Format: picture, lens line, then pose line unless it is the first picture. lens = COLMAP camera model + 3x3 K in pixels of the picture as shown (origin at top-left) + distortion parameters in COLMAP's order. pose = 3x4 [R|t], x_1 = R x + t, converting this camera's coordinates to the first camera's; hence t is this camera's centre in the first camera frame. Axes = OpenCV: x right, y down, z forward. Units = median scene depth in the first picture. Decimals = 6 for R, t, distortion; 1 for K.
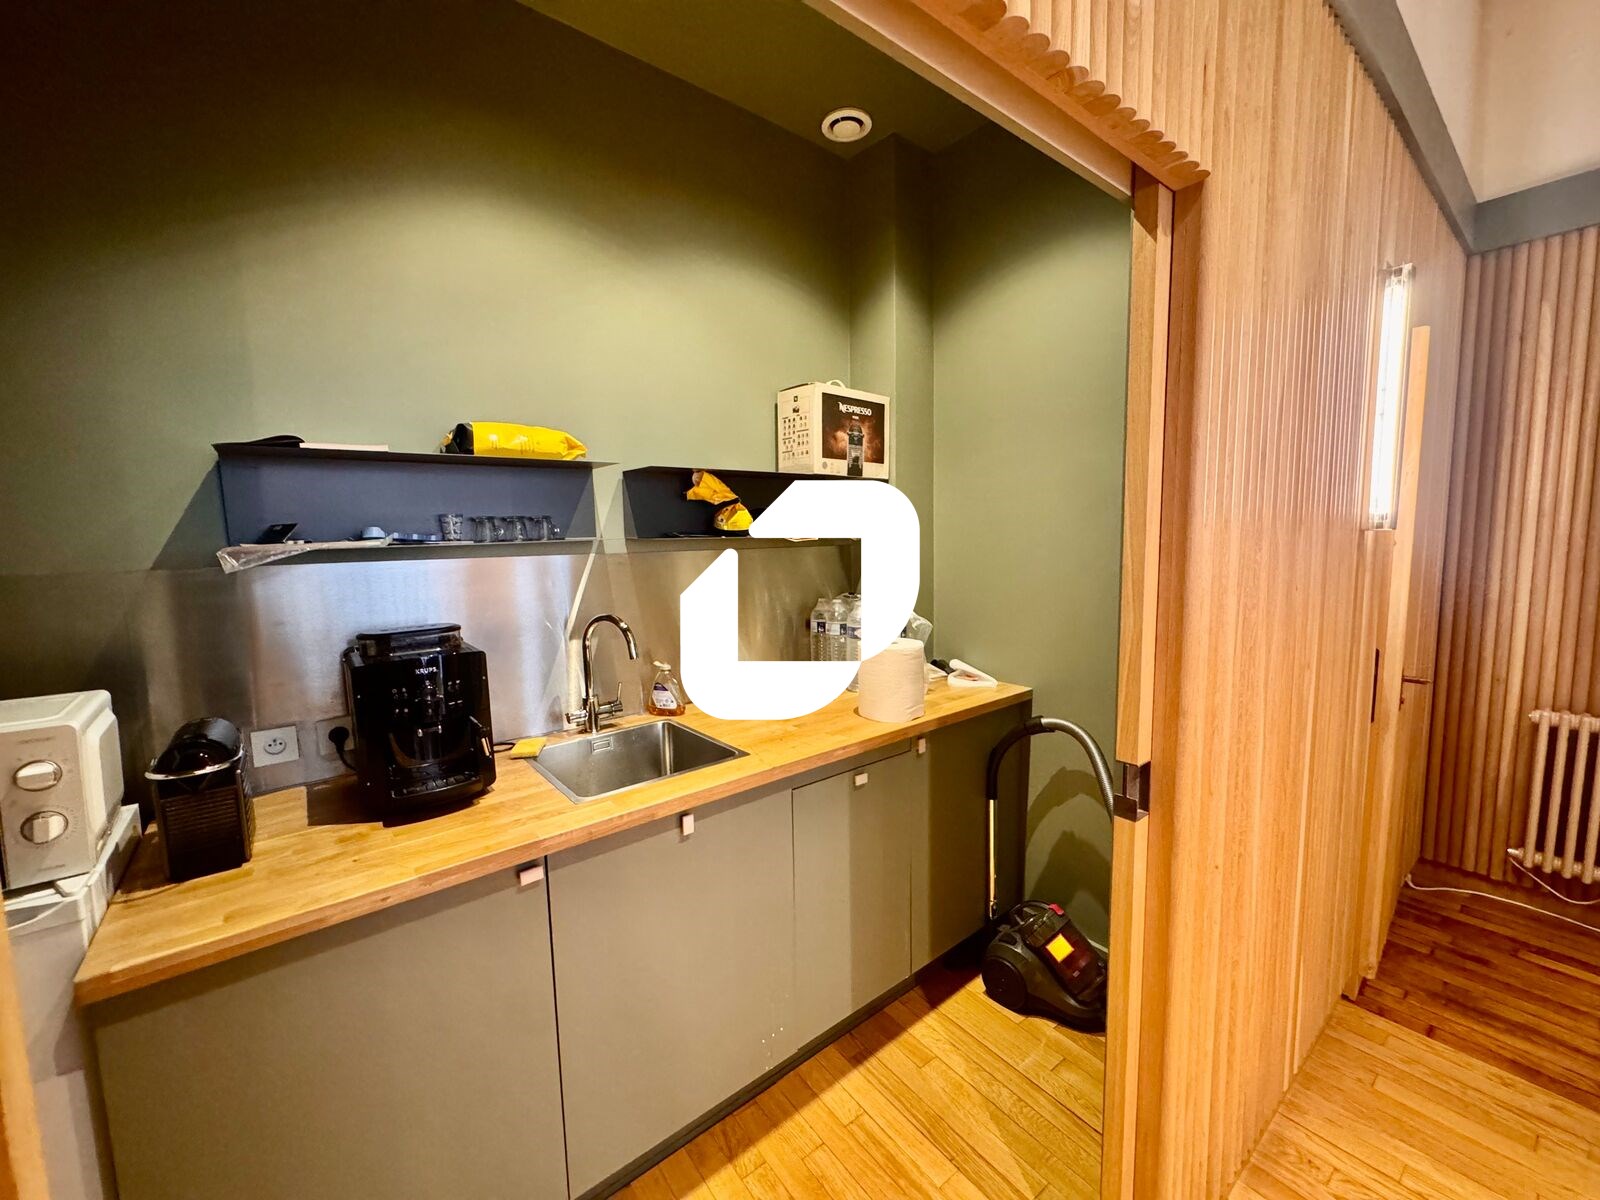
lens RADIAL K [[633.4, 0, 799.6], [0, 633.4, 597.7], [0, 0, 1]] dist [-0.002833, 0.000689]
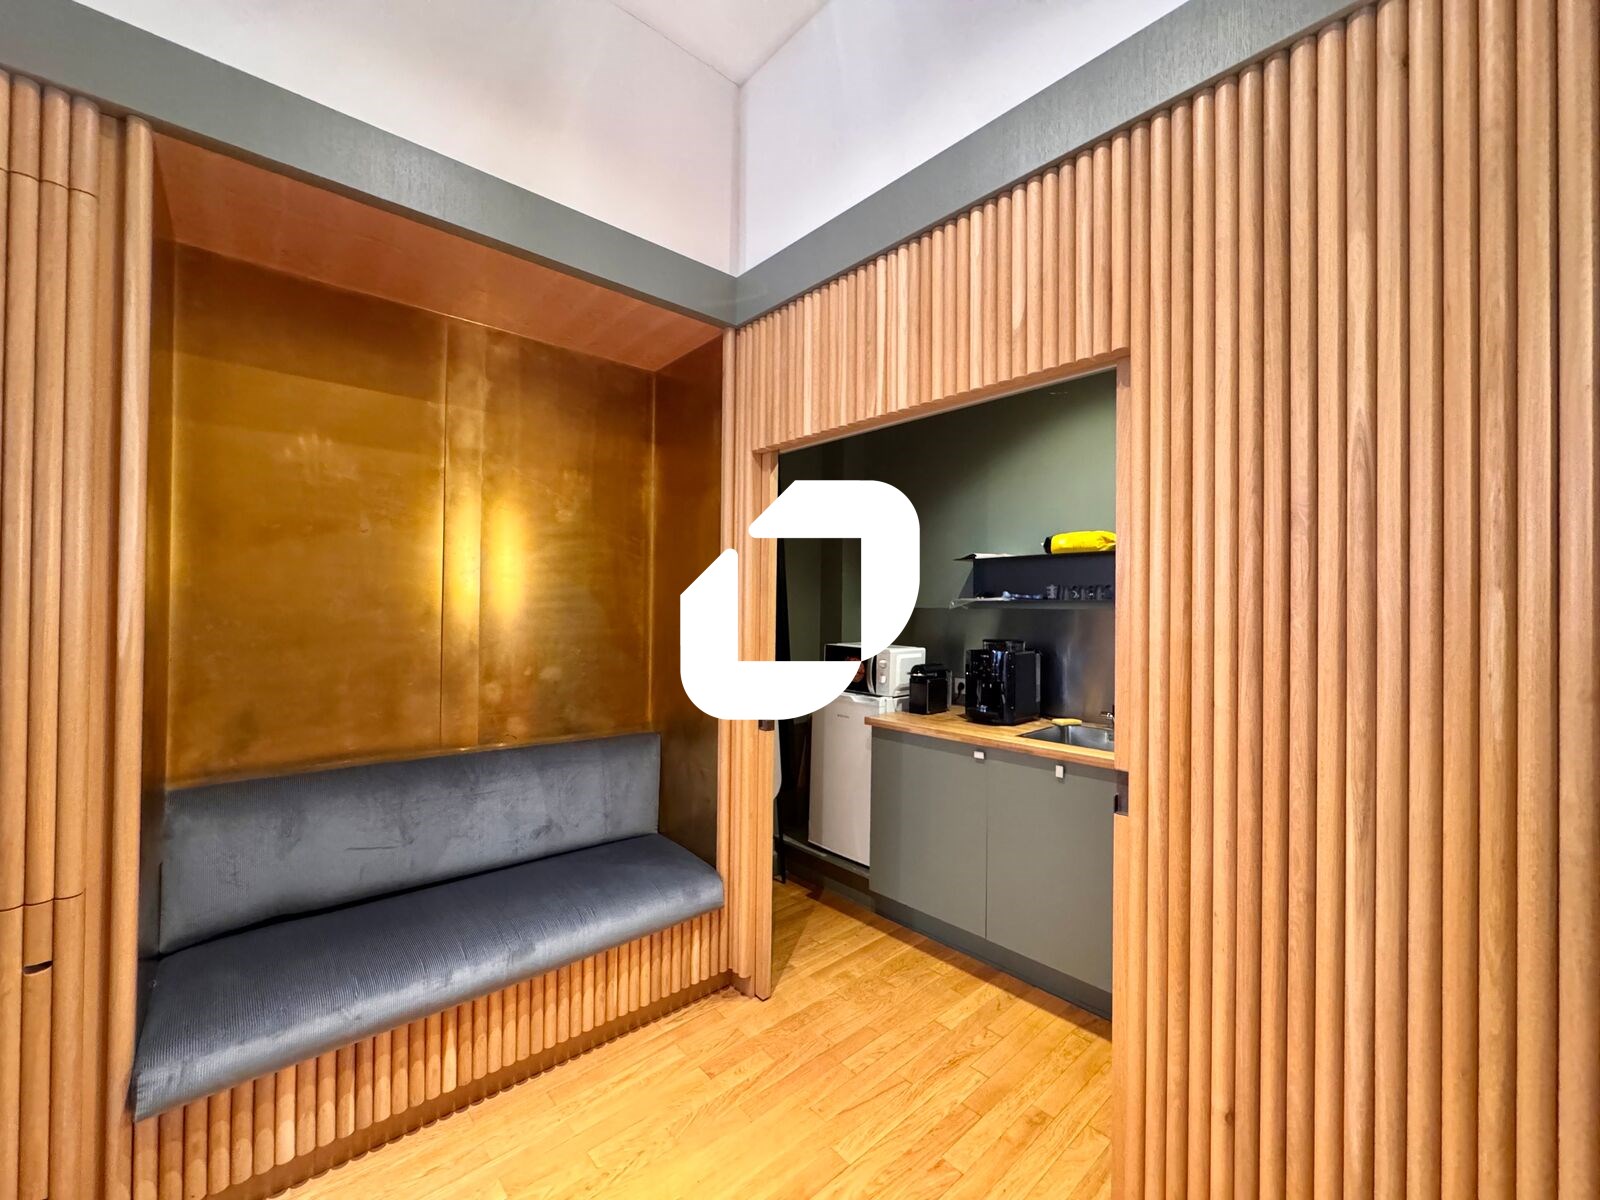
lens RADIAL K [[633.4, 0, 794.6], [0, 633.4, 601.6], [0, 0, 1]] dist [-0.002833, 0.000689]
pose [[0.071315, 0.012374, -0.997377, 1.296784], [-0.115047, 0.993352, 0.004098, -0.005375], [0.990797, 0.114453, 0.072264, 0.140455]]
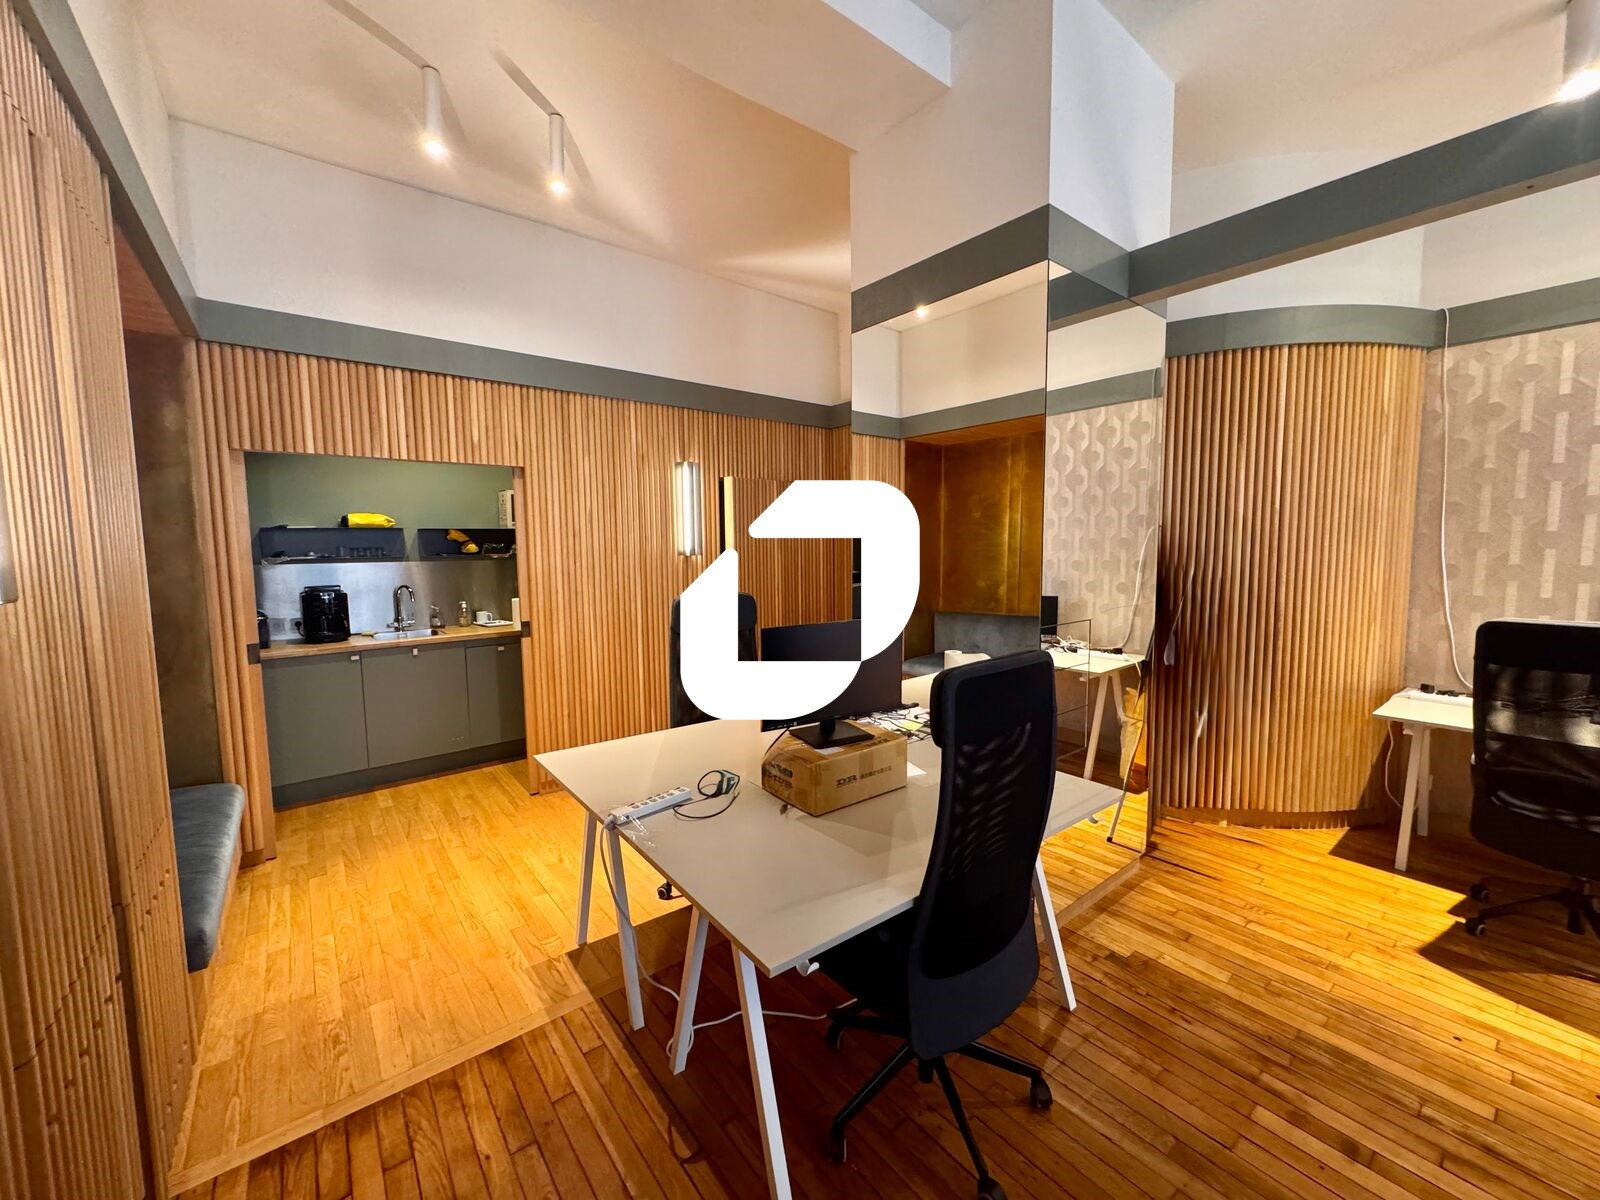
lens RADIAL K [[633.4, 0, 801.2], [0, 633.4, 597.7], [0, 0, 1]] dist [-0.002833, 0.000689]
pose [[0.999647, 0.005573, 0.025962, 1.454689], [-0.004991, 0.999736, -0.022446, 0.147996], [-0.026080, 0.022308, 0.999411, -1.898189]]
